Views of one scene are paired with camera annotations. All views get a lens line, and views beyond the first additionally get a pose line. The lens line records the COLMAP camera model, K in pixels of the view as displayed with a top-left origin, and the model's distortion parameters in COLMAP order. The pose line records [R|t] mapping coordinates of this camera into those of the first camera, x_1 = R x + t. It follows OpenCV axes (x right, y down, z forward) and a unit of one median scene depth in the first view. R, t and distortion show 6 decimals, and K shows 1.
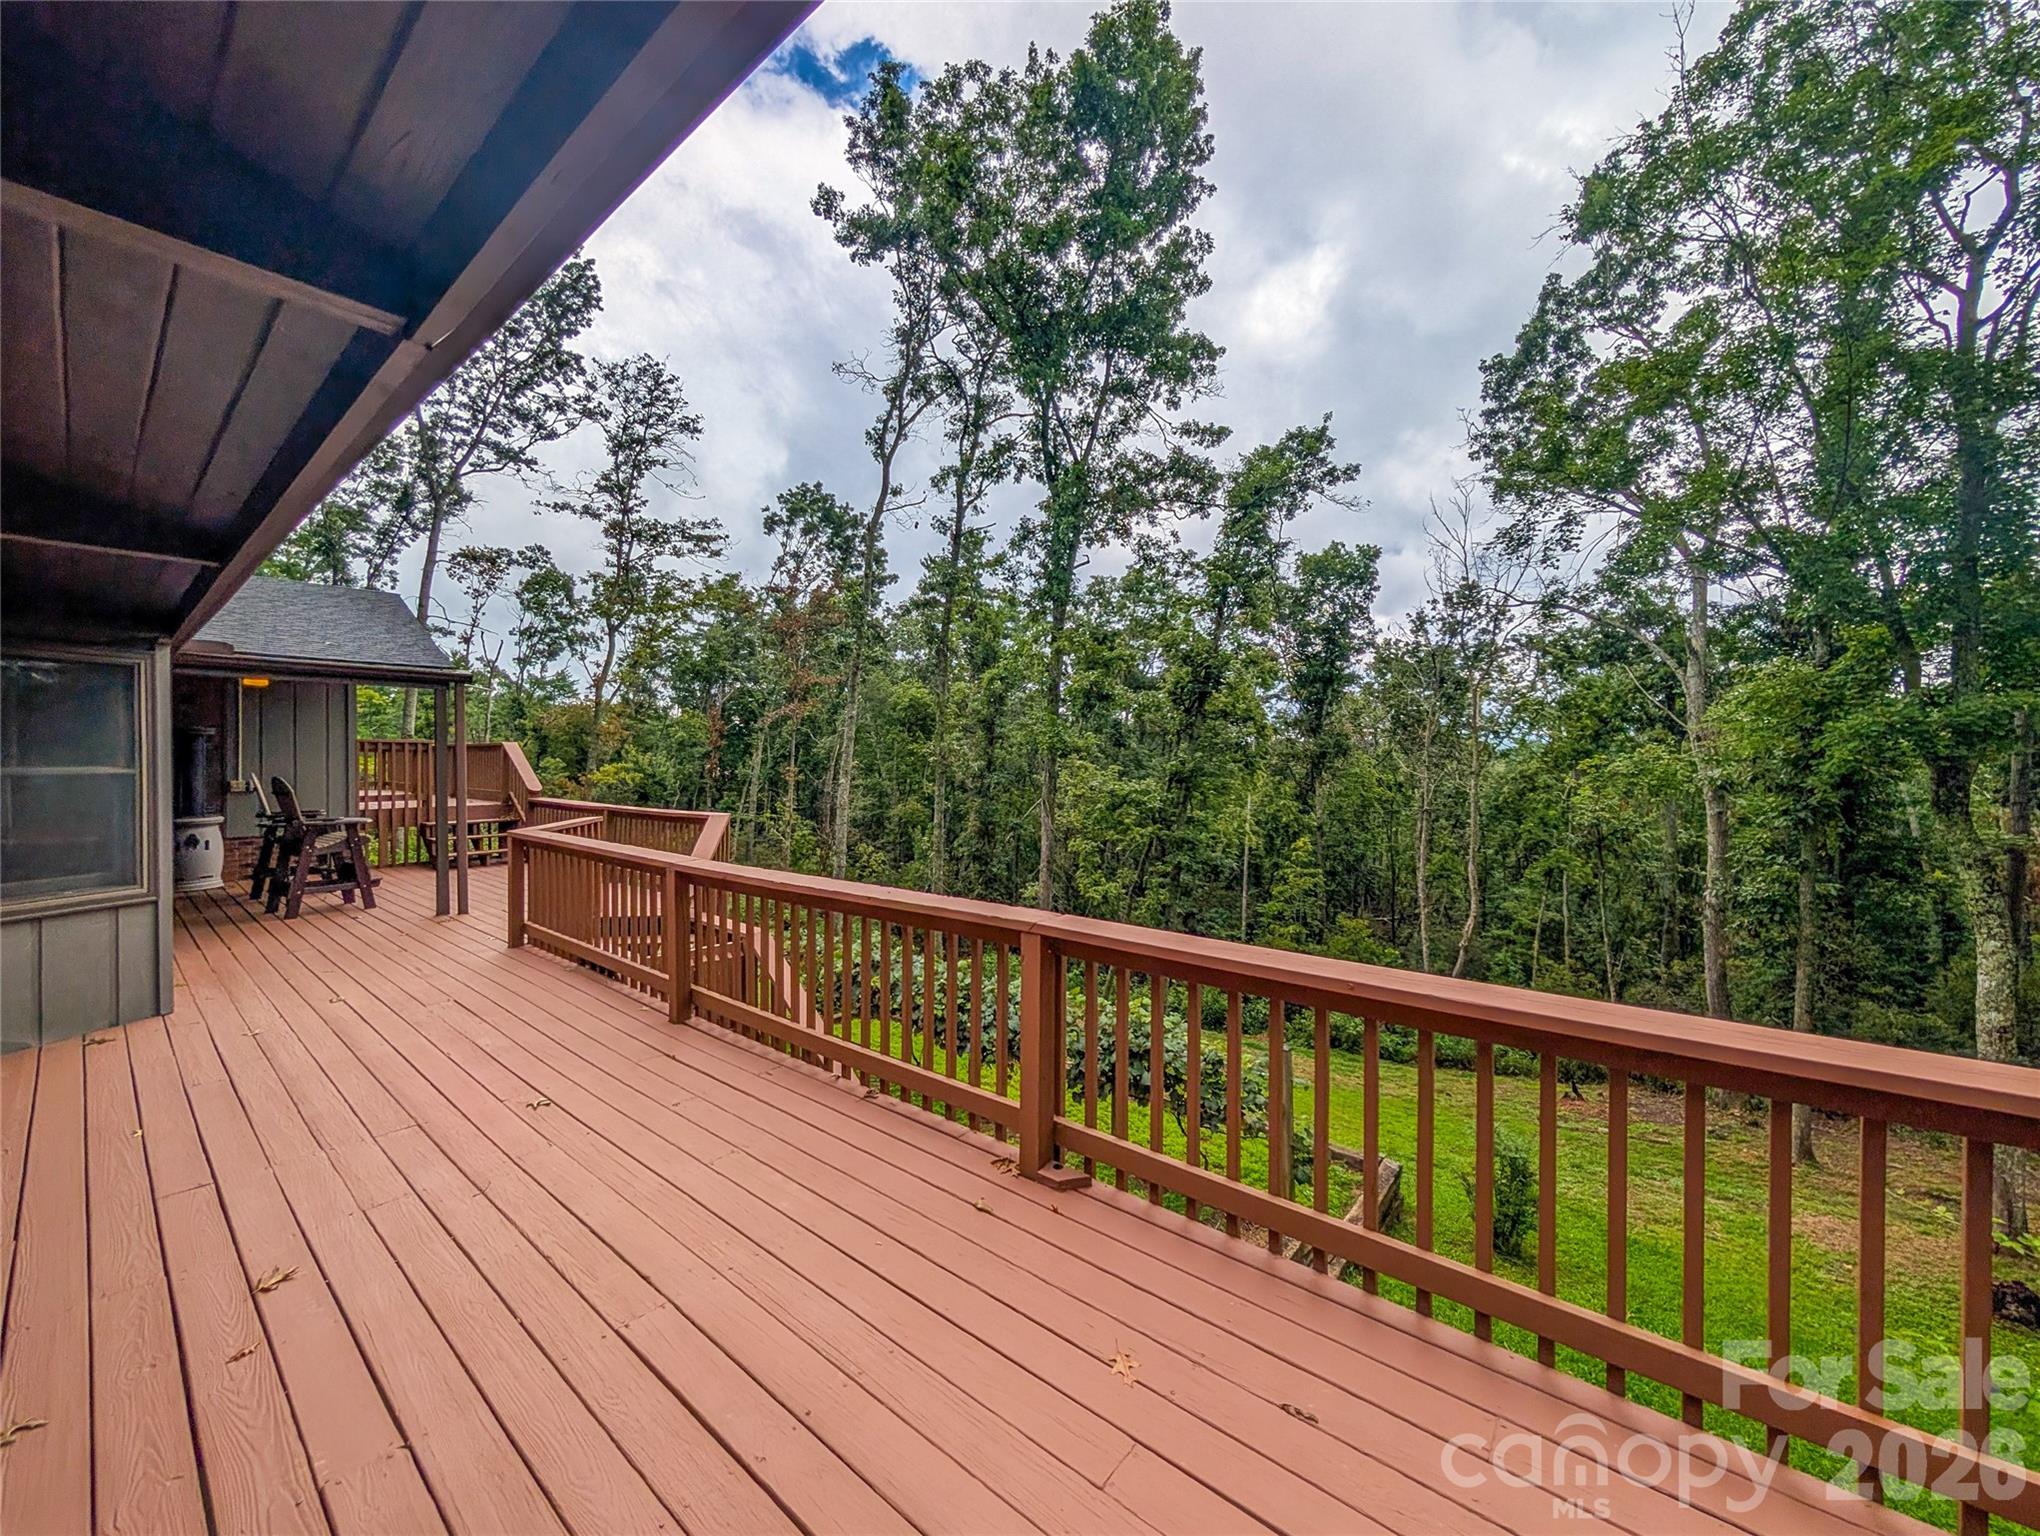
lens RADIAL K [[787.4, 0, 1023.1], [0, 787.4, 759.4], [0, 0, 1]] dist [-0.001087, -0.000051]
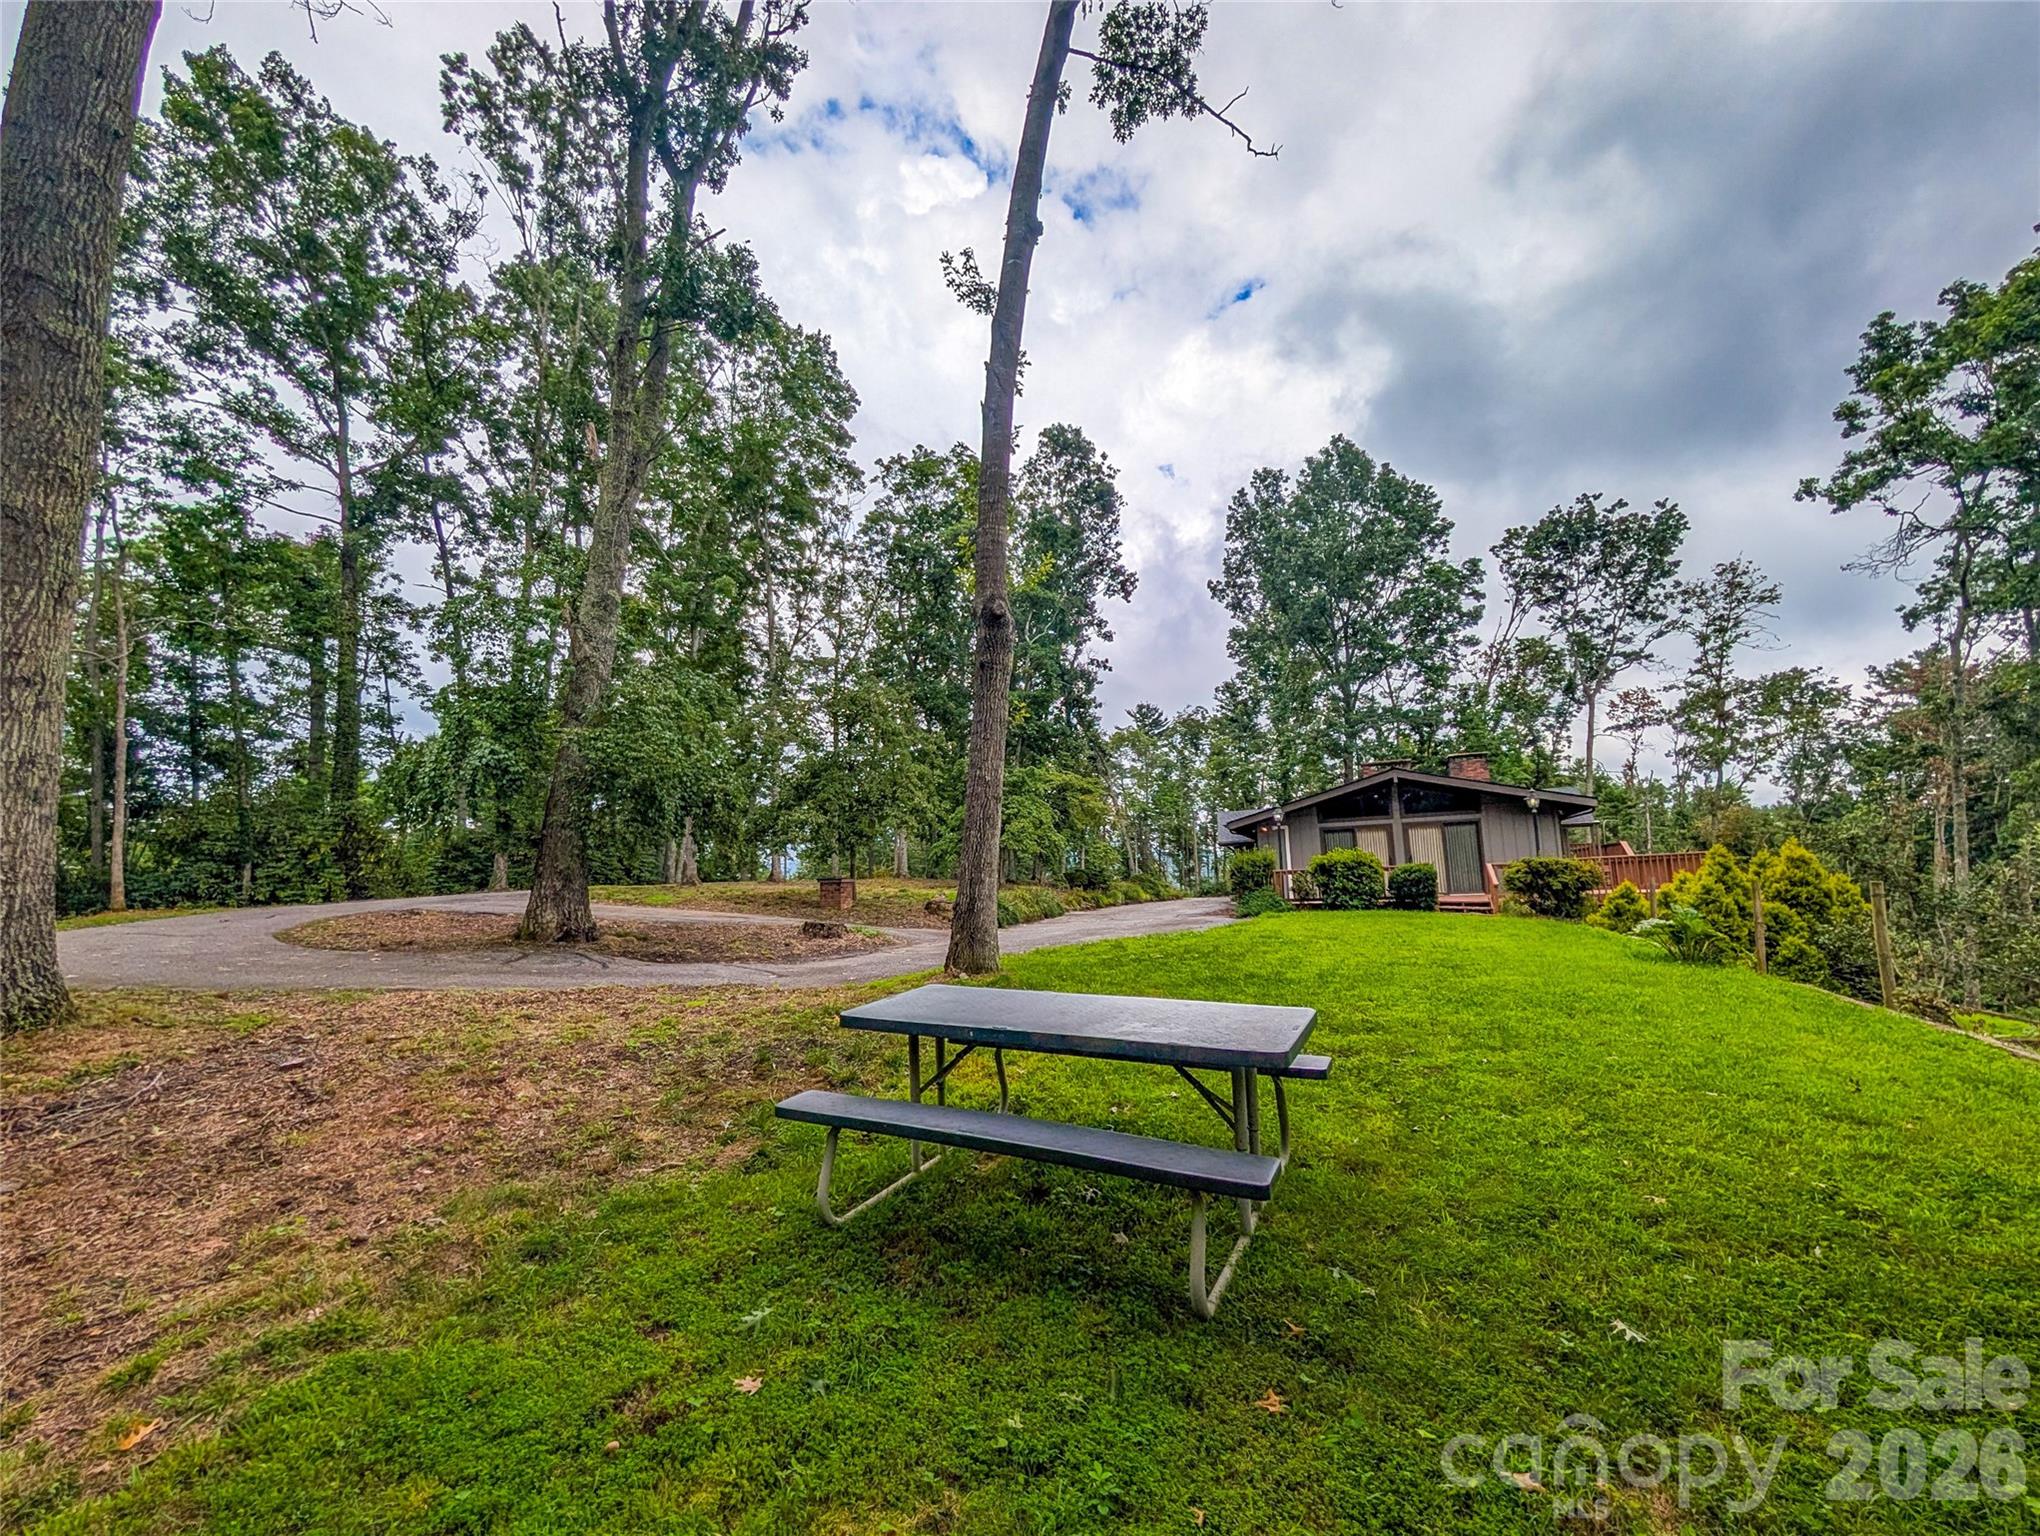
lens RADIAL K [[808.7, 0, 1018.4], [0, 808.7, 782.5], [0, 0, 1]] dist [0.000695, 0.000818]
pose [[0.287139, -0.136075, -0.948174, 0.331929], [0.023003, 0.990553, -0.135191, 0.028295], [0.957613, 0.017007, 0.287556, -0.424722]]
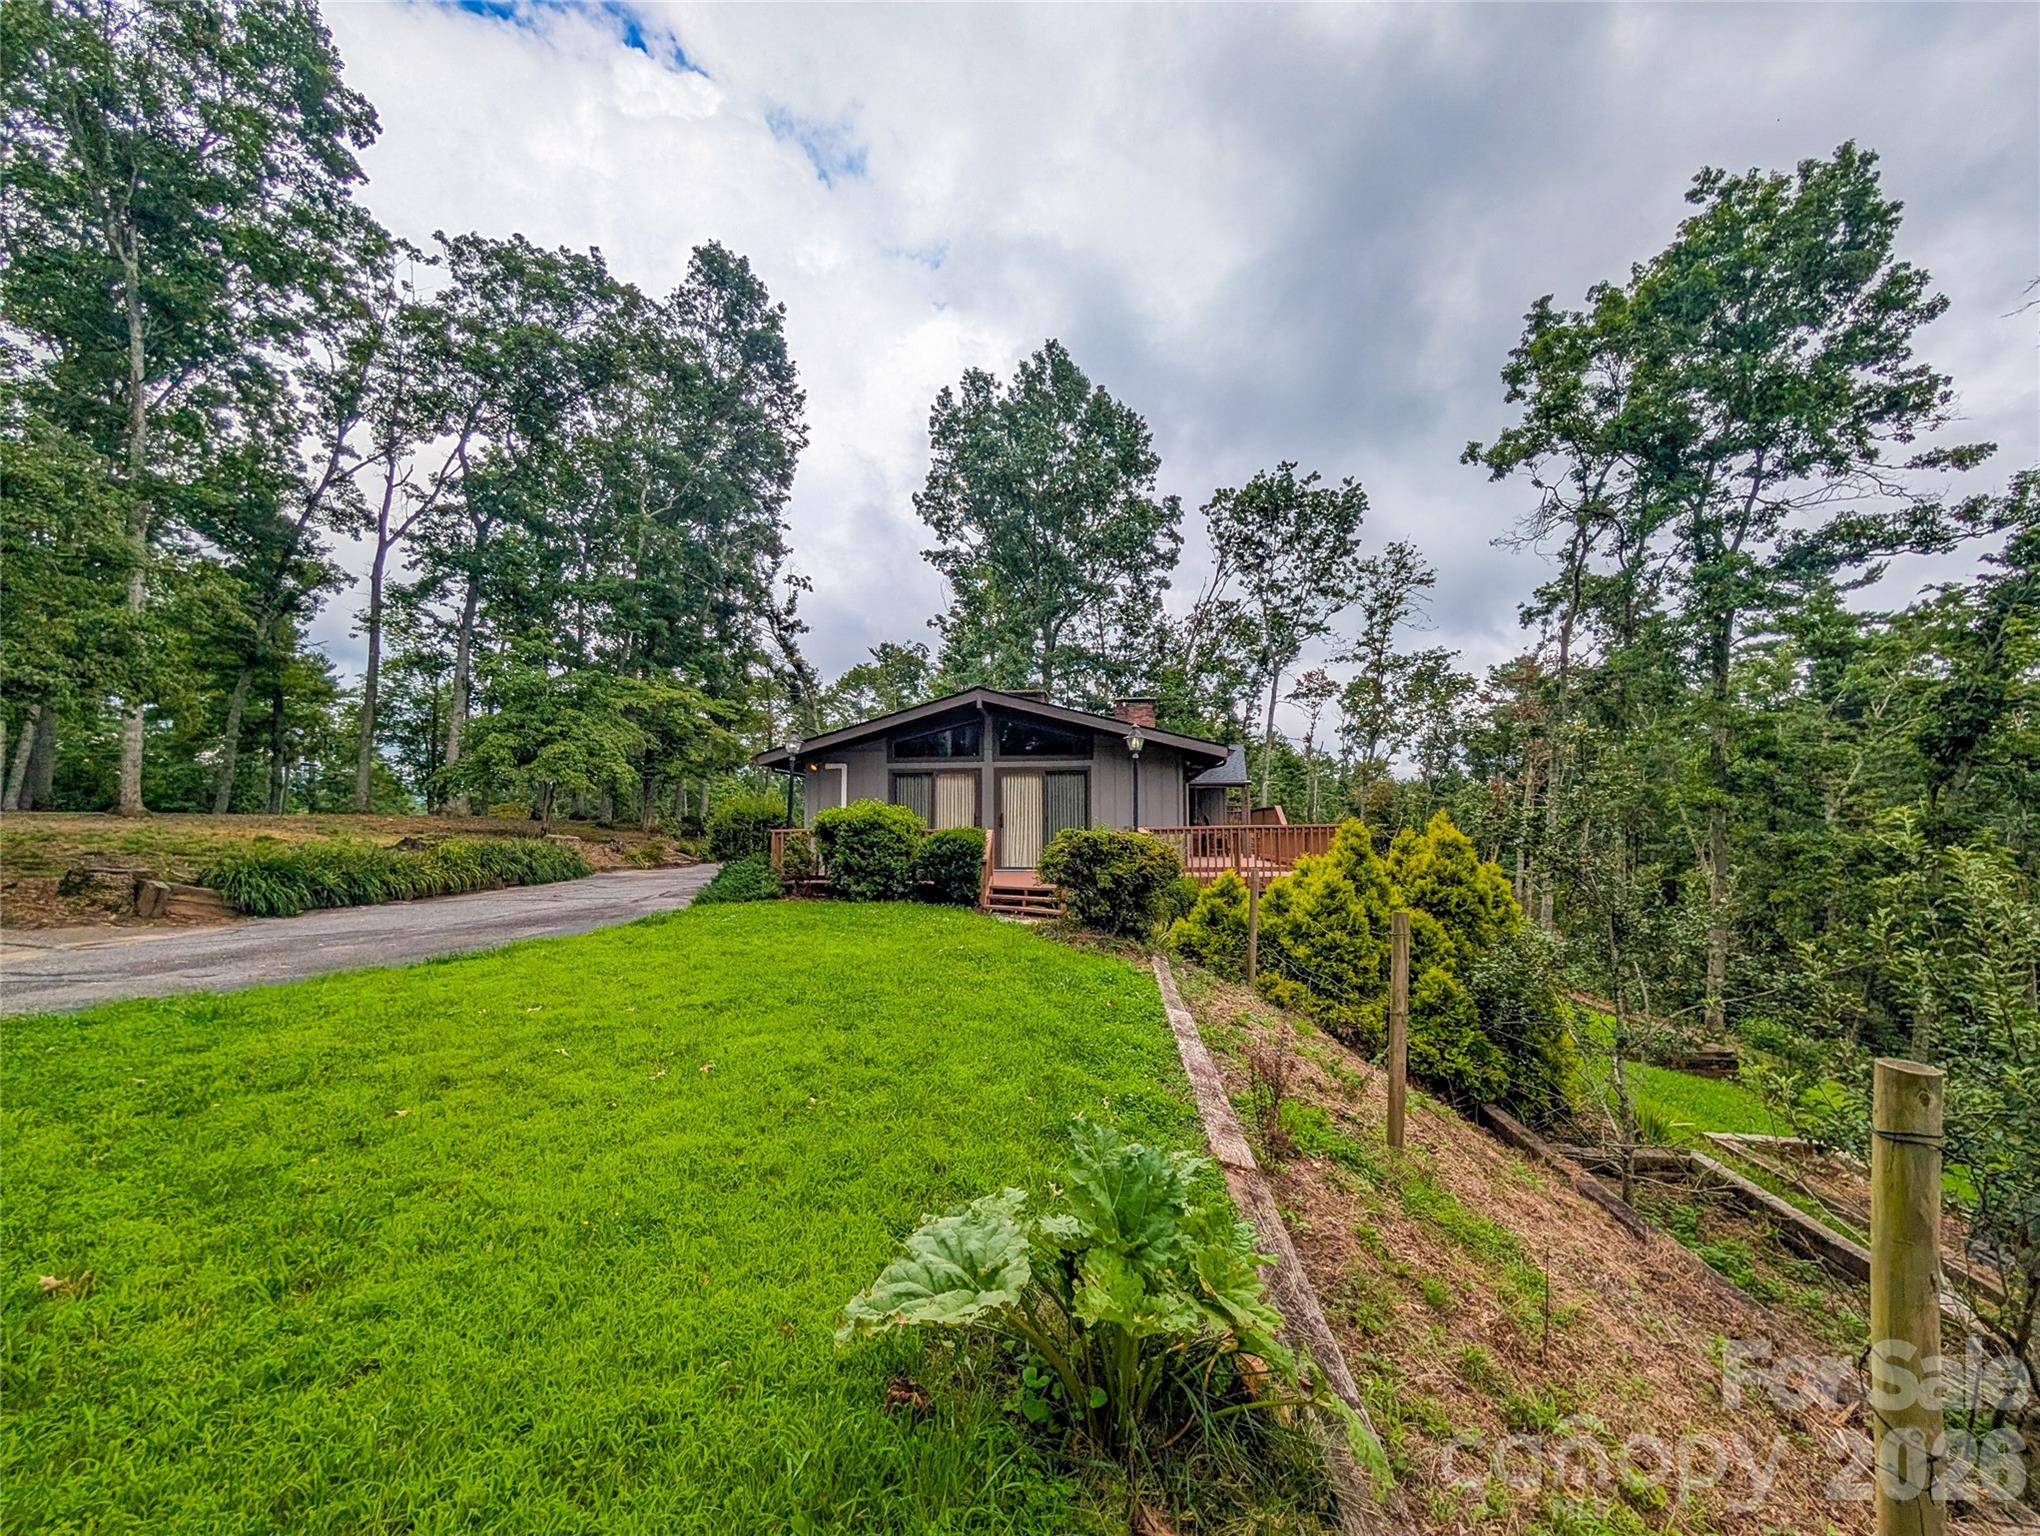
lens RADIAL K [[773.8, 0, 1021.4], [0, 773.8, 770.1], [0, 0, 1]] dist [0.000782, 0.000021]
pose [[0.550290, -0.063621, -0.832546, 0.215994], [-0.007571, 0.996672, -0.081167, 0.019628], [0.834939, 0.050969, 0.547977, -0.235247]]
